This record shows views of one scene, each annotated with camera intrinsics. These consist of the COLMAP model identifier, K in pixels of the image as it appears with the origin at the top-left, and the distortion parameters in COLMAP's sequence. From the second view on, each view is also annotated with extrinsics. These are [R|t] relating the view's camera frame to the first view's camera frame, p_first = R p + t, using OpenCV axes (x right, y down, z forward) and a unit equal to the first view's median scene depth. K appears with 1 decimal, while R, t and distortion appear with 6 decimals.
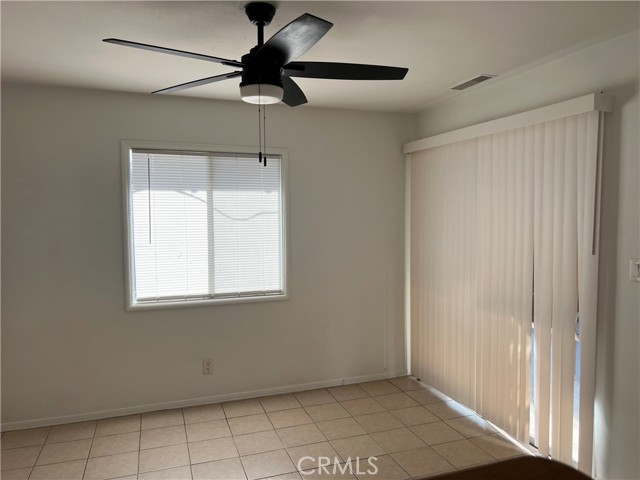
lens RADIAL K [[484.8, 0, 322.5], [0, 484.8, 241.2], [0, 0, 1]] dist [0.061162, -0.071035]
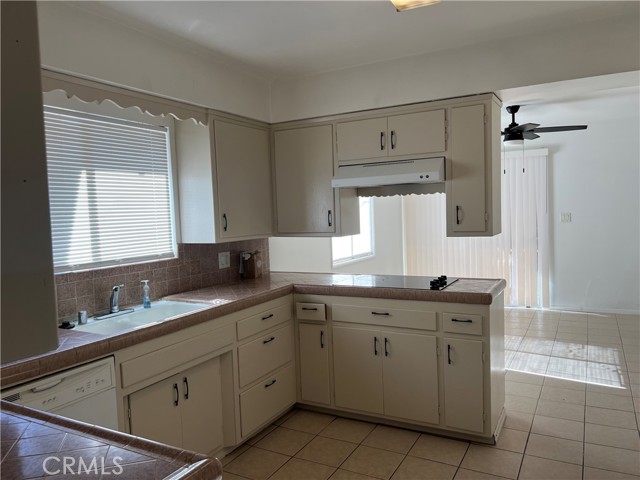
lens RADIAL K [[484.8, 0, 320.1], [0, 484.8, 236.4], [0, 0, 1]] dist [0.061162, -0.071035]
pose [[0.750922, -0.061280, 0.657541, -1.579670], [0.068886, 0.997522, 0.014297, 0.024264], [-0.656788, 0.034560, 0.753283, -0.083027]]
